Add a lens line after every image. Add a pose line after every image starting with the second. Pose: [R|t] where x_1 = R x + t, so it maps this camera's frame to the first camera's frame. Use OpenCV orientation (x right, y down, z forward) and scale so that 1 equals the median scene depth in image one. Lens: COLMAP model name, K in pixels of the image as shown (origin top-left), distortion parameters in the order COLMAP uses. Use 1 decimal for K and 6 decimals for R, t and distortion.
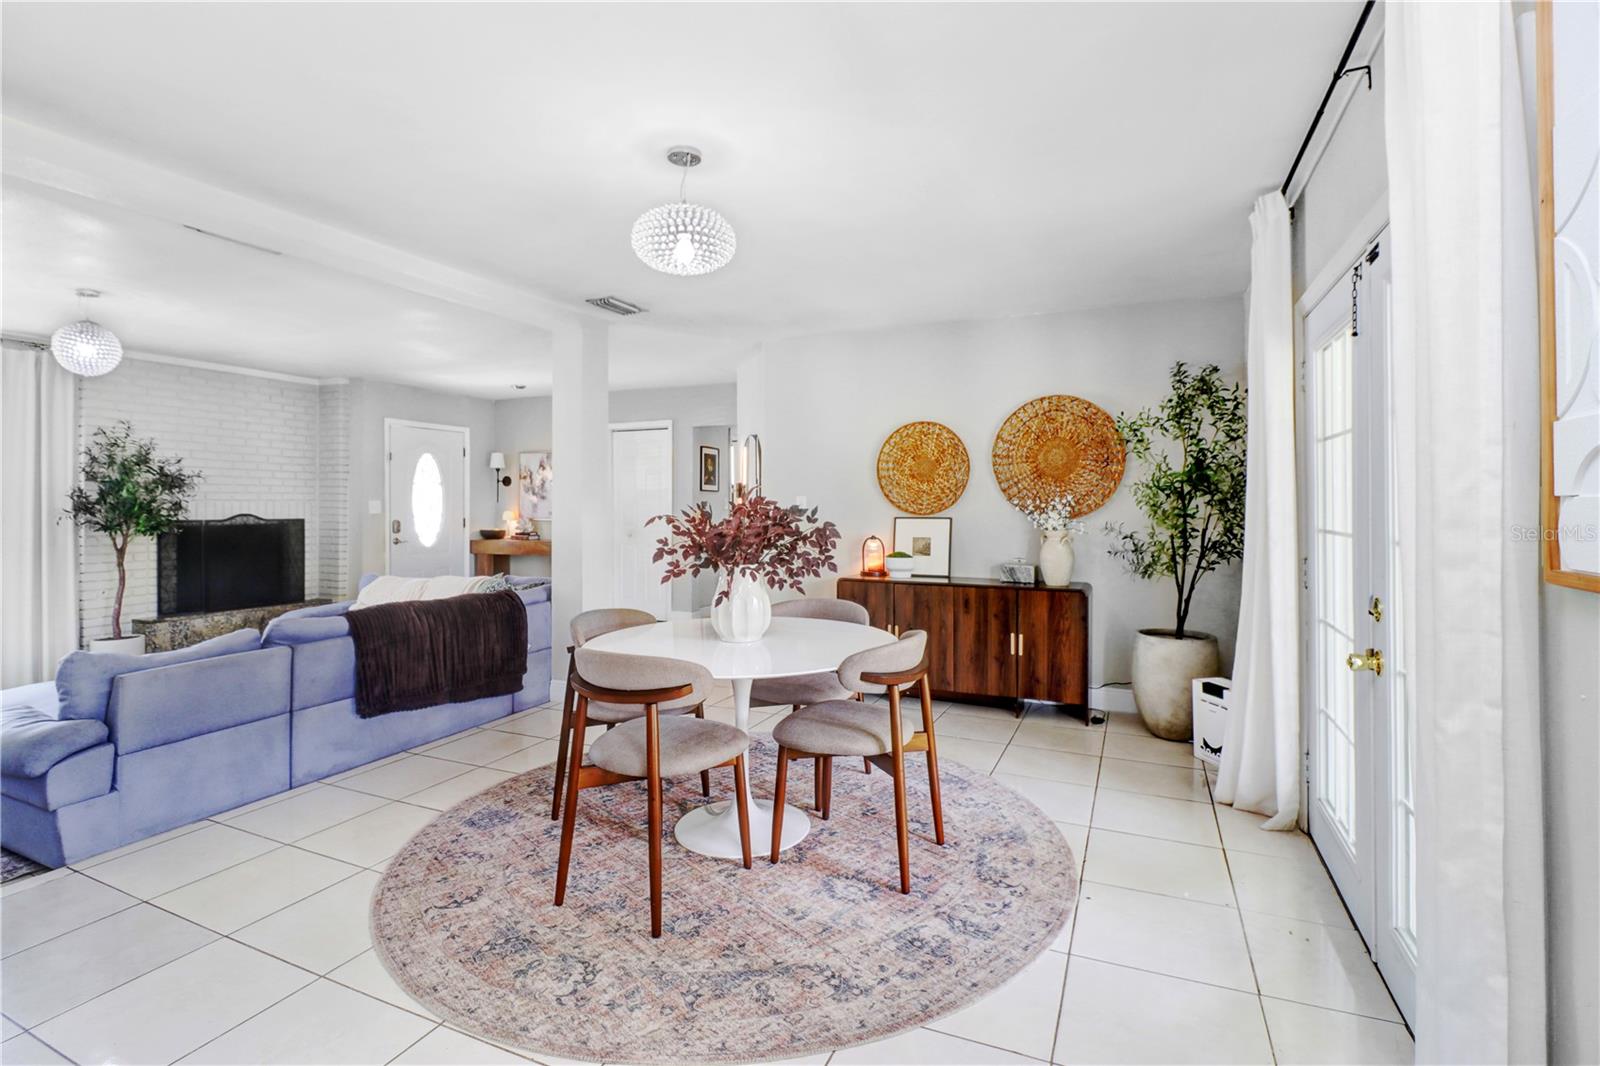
lens RADIAL K [[755.3, 0, 812.3], [0, 755.3, 529.1], [0, 0, 1]] dist [0.002380, -0.011158]
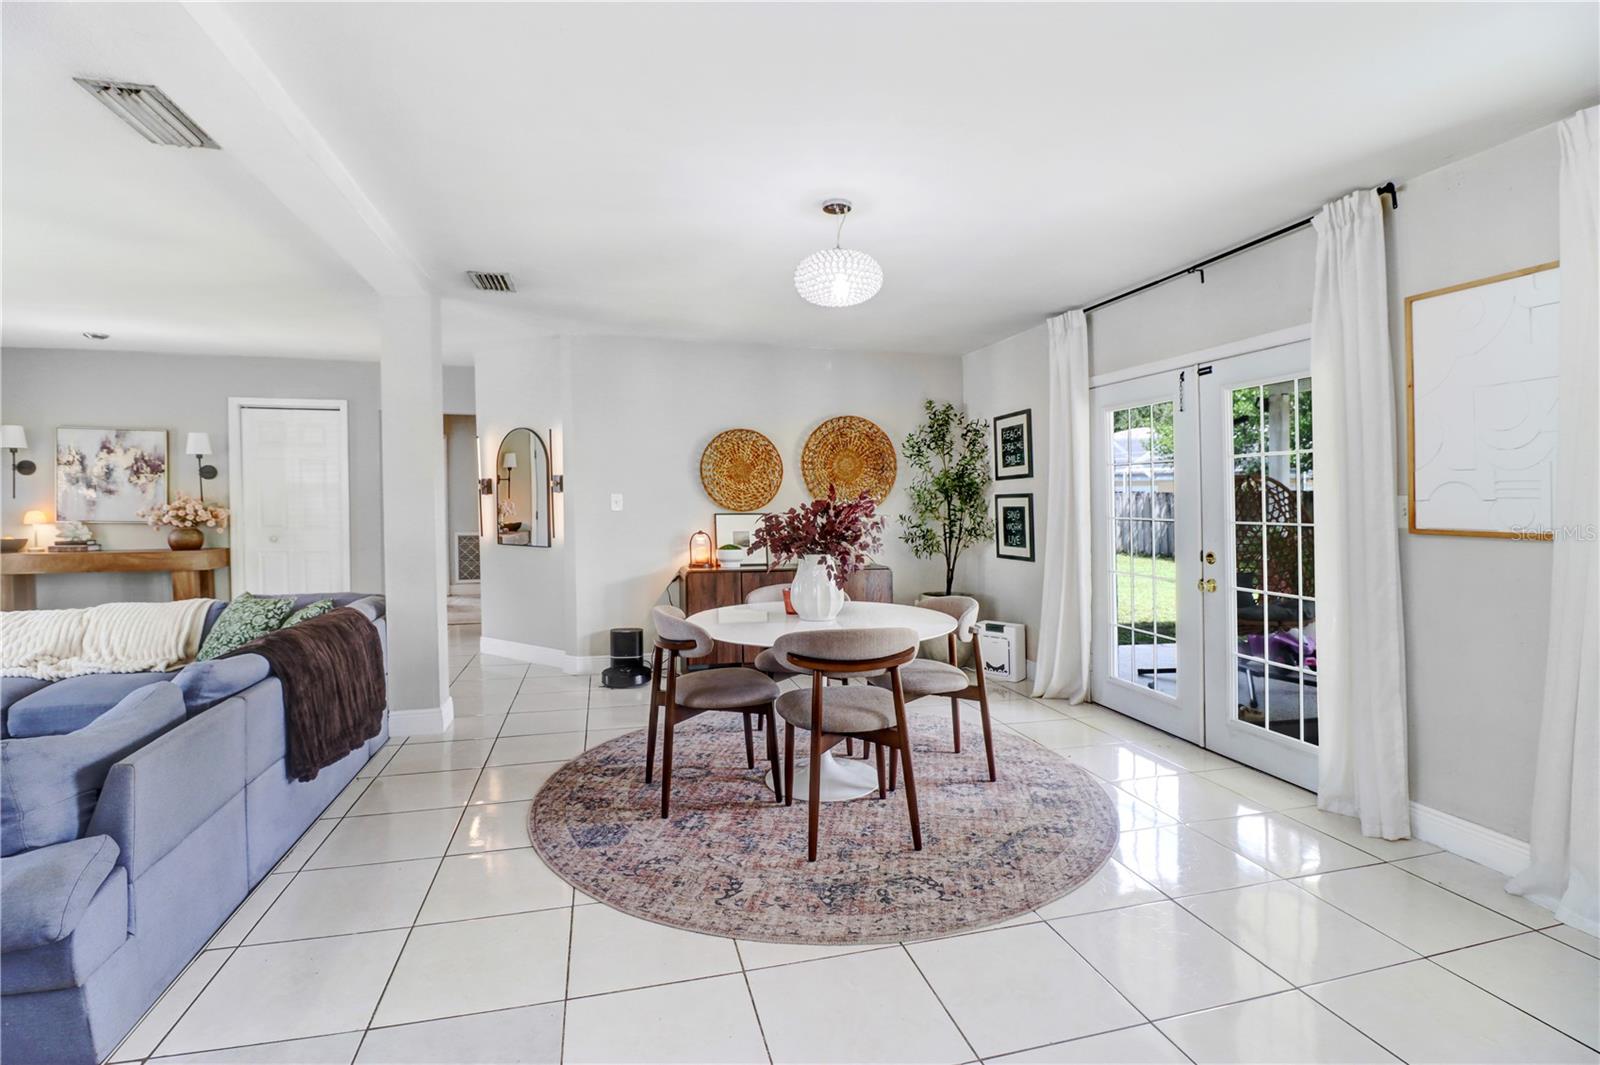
lens RADIAL K [[755.3, 0, 806.1], [0, 755.3, 507.0], [0, 0, 1]] dist [0.002380, -0.011158]
pose [[0.776744, -0.003281, 0.629808, -0.500048], [0.020123, 0.999605, -0.019610, -0.000517], [-0.629495, 0.027905, 0.776503, 0.061625]]
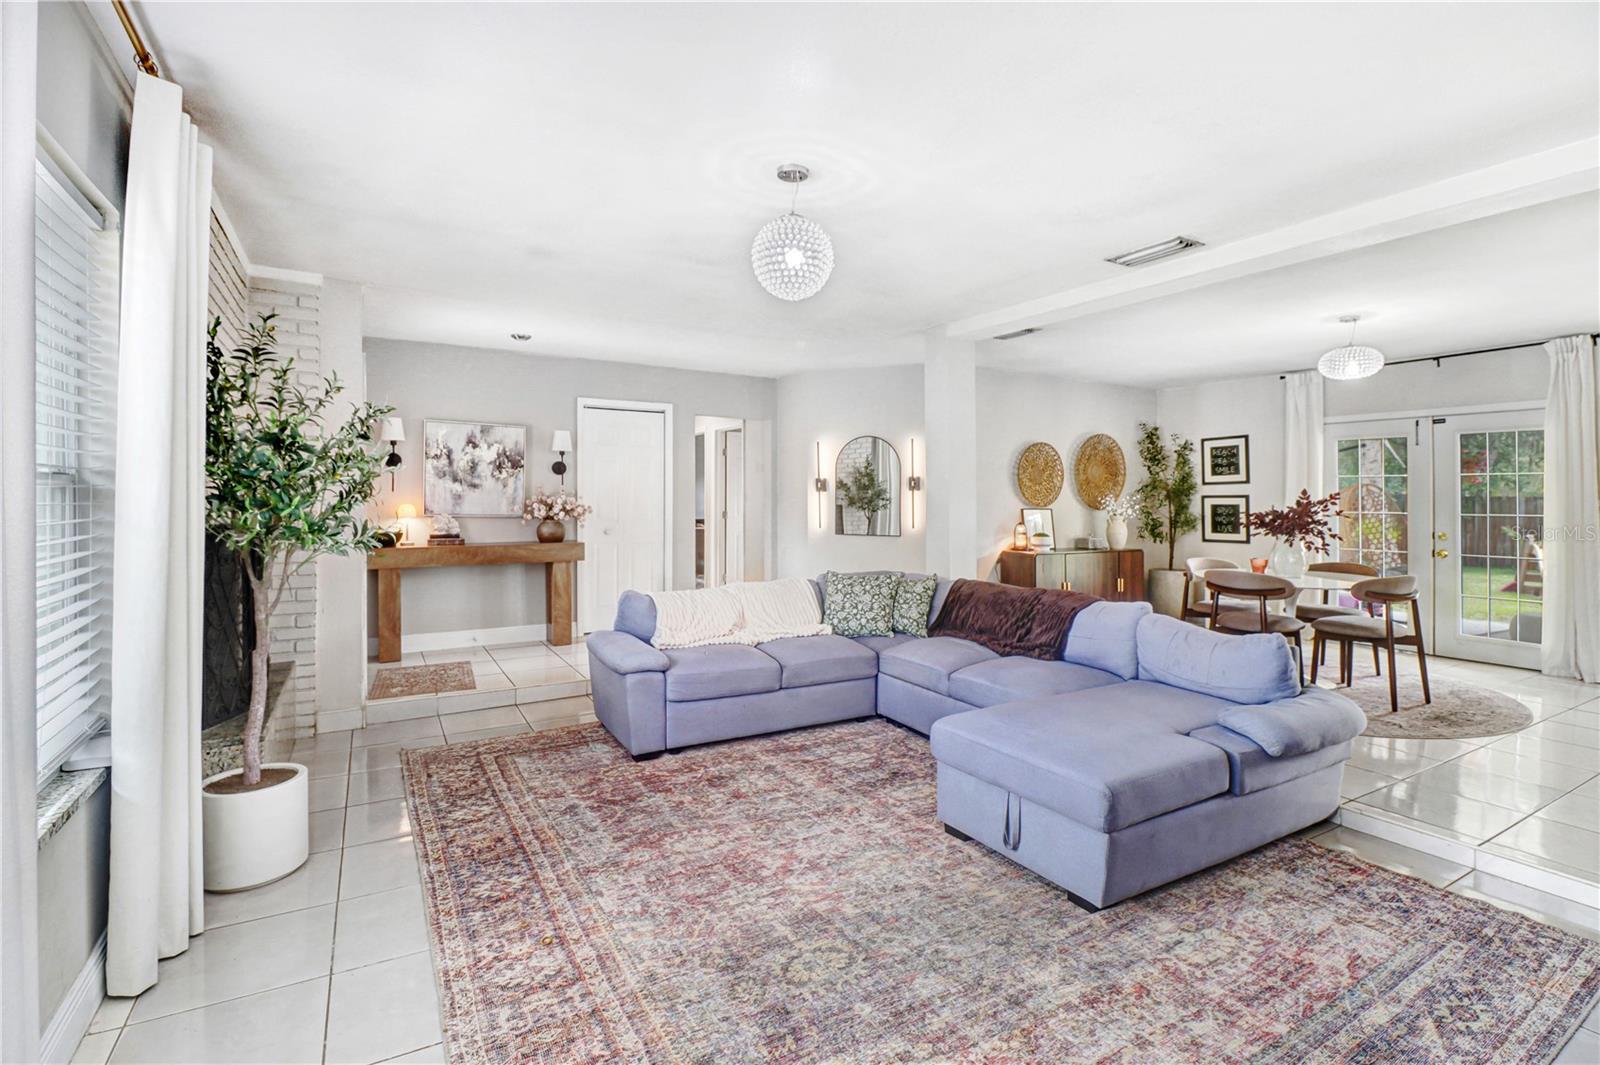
lens RADIAL K [[755.3, 0, 842.1], [0, 755.3, 501.1], [0, 0, 1]] dist [0.002380, -0.011158]
pose [[0.560497, 0.004200, 0.828146, -1.299947], [0.021416, 0.999579, -0.019564, -0.009461], [-0.827879, 0.028701, 0.560172, 0.520573]]
